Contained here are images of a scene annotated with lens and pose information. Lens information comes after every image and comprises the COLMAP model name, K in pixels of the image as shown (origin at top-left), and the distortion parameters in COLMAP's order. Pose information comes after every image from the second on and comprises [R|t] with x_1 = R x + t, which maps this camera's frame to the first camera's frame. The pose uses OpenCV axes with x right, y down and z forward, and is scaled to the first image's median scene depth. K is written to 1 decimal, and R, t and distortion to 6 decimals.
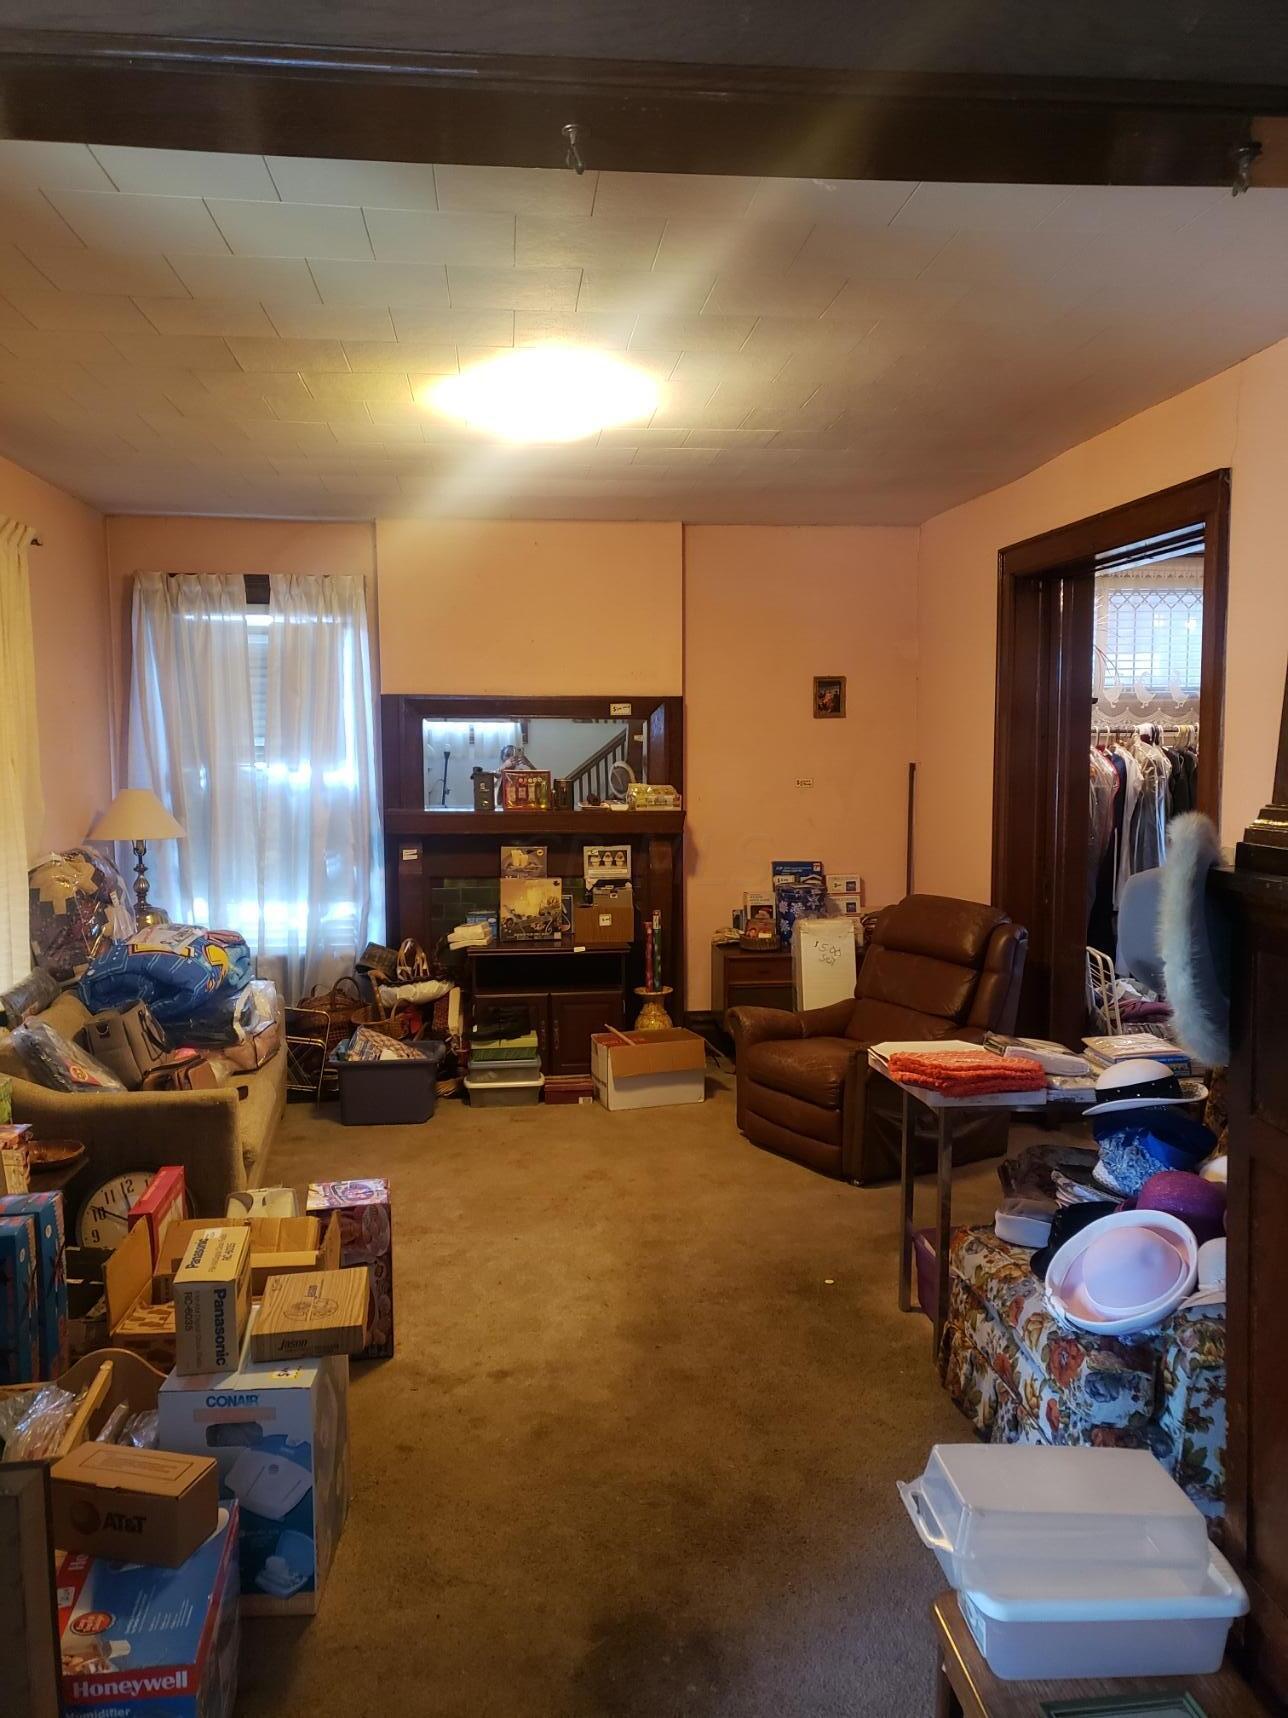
lens RADIAL K [[1391.6, 0, 644.0], [0, 1391.6, 859.0], [0, 0, 1]] dist [-0.003337, -0.001337]
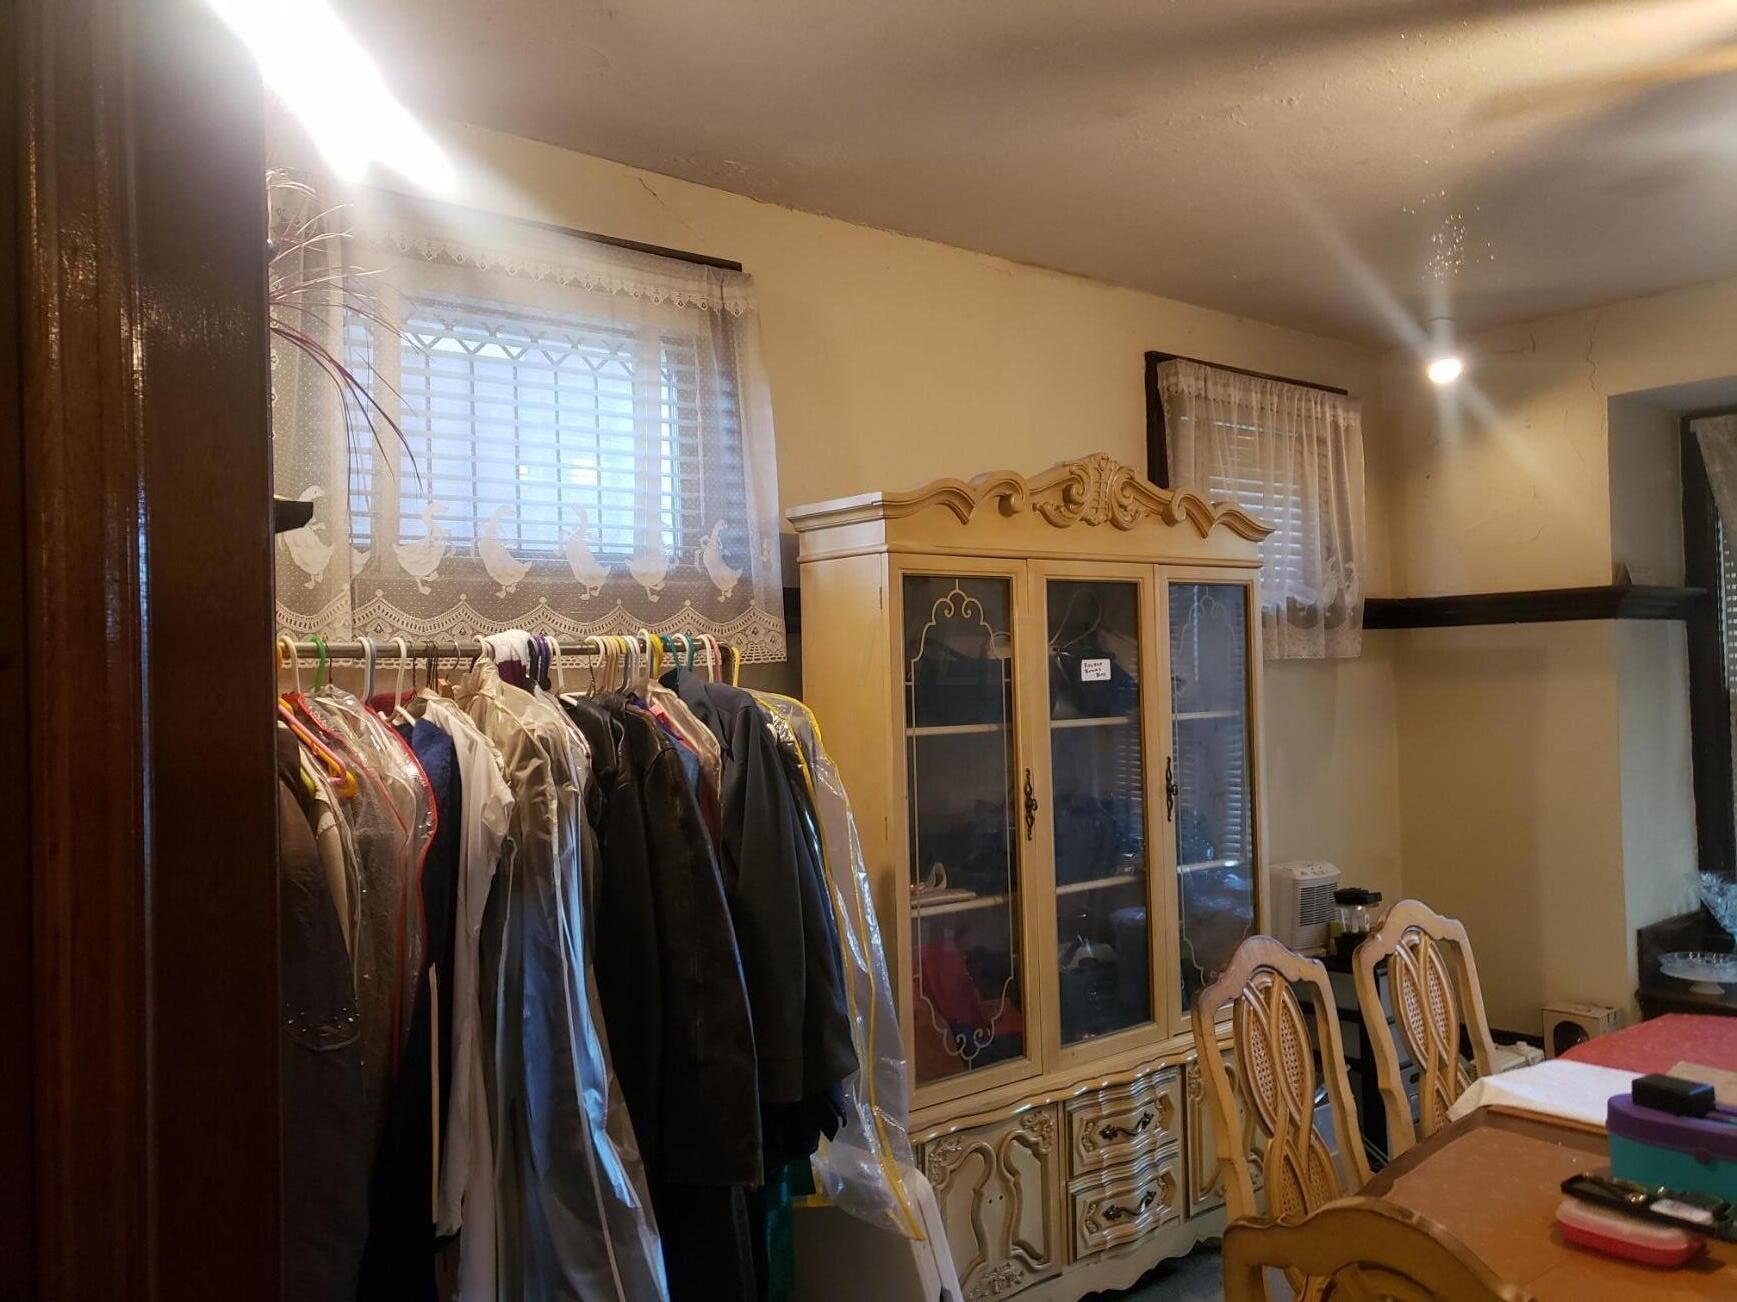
lens RADIAL K [[1402.6, 0, 868.5], [0, 1402.6, 651.0], [0, 0, 1]] dist [-0.000310, -0.000338]
pose [[0.830109, -0.008907, 0.557530, 0.240931], [0.072457, 0.993118, -0.092015, -0.053826], [-0.552874, 0.116780, 0.825041, 0.666750]]
